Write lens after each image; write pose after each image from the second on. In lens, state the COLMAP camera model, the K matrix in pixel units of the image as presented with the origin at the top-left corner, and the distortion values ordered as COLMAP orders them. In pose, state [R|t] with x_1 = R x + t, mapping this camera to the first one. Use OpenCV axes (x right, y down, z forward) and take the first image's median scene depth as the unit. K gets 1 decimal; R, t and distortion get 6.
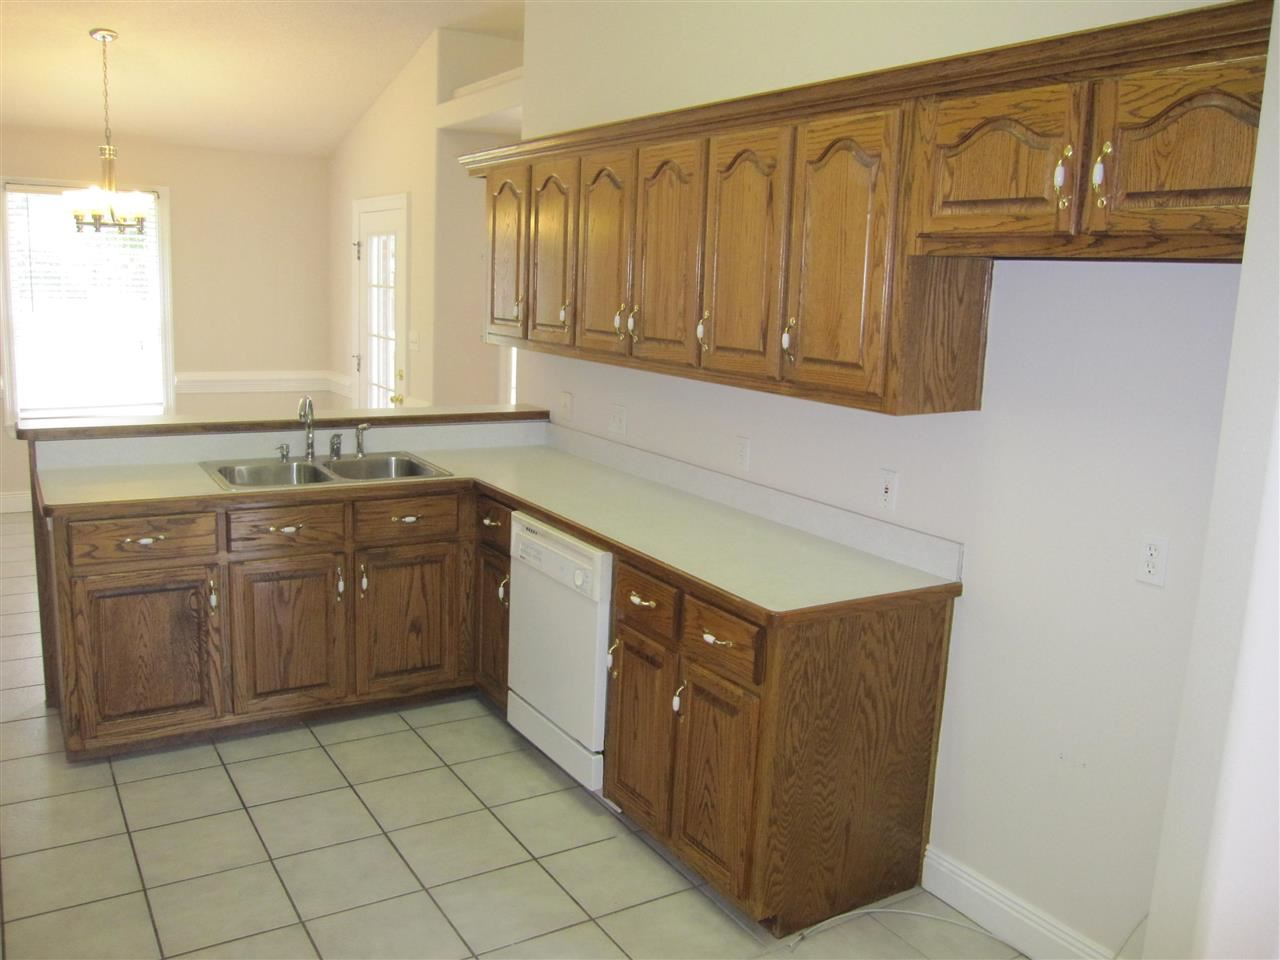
lens RADIAL K [[1052.8, 0, 640.0], [0, 1052.8, 480.0], [0, 0, 1]] dist [-0.050601, 0.007381]
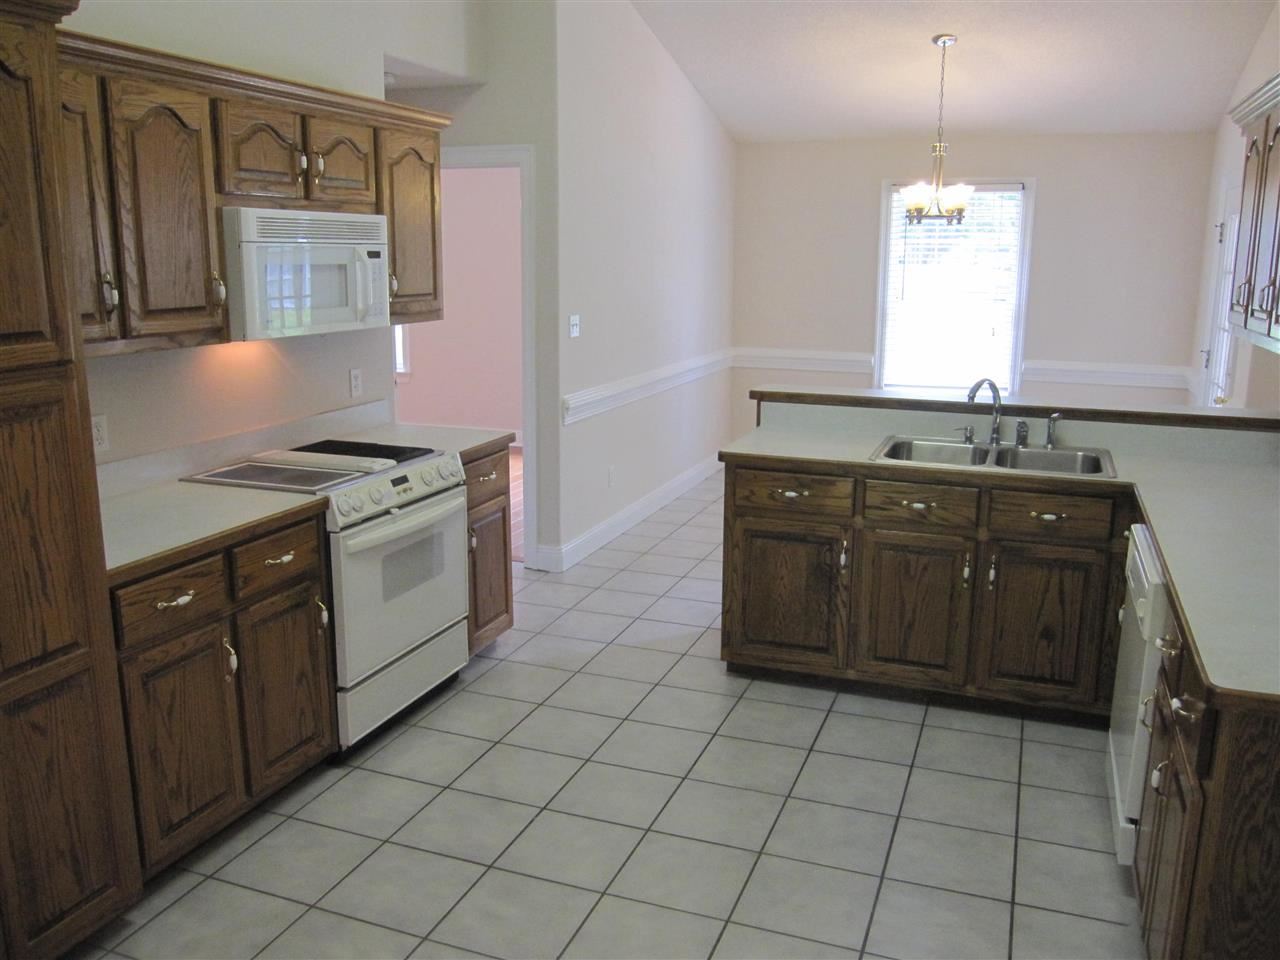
lens RADIAL K [[1052.8, 0, 640.0], [0, 1052.8, 480.0], [0, 0, 1]] dist [-0.050601, 0.007381]
pose [[0.608152, 0.129533, -0.783181, 0.290821], [-0.127080, 0.989759, 0.065020, -0.009243], [0.783583, 0.059984, 0.618385, 0.151947]]
